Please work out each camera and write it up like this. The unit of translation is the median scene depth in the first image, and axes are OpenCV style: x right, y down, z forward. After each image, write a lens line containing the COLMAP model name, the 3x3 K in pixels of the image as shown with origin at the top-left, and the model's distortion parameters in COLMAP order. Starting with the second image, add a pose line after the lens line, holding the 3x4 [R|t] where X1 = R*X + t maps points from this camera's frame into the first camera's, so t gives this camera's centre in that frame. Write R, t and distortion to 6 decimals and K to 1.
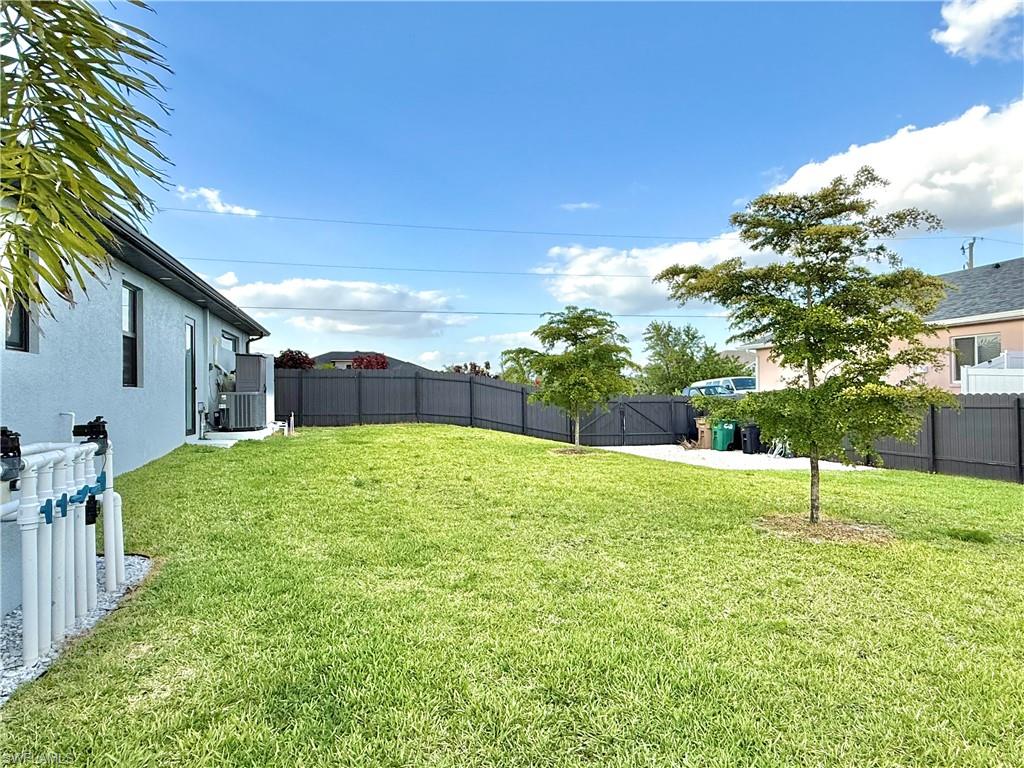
lens RADIAL K [[602.3, 0, 510.6], [0, 602.3, 390.9], [0, 0, 1]] dist [-0.003698, -0.000779]
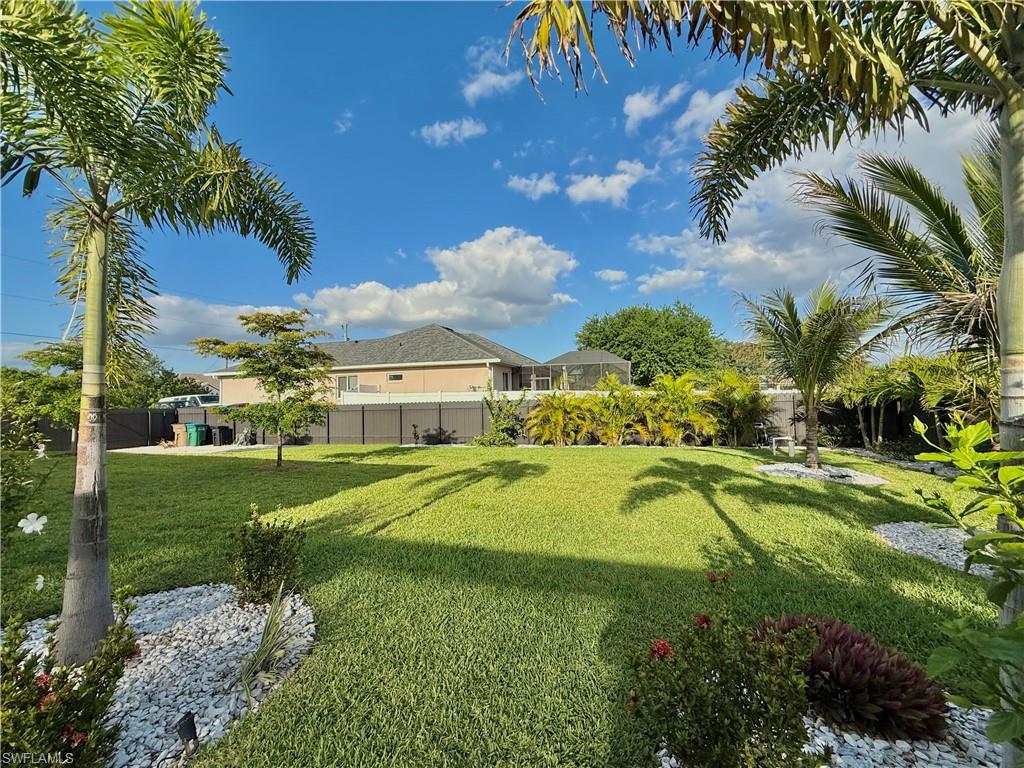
lens RADIAL K [[405.5, 0, 509.0], [0, 405.5, 390.3], [0, 0, 1]] dist [0.001780, 0.000223]
pose [[0.509608, 0.019432, 0.860188, -0.152433], [0.008861, 0.999573, -0.027830, -0.000288], [-0.860361, 0.021804, 0.509218, -0.204205]]
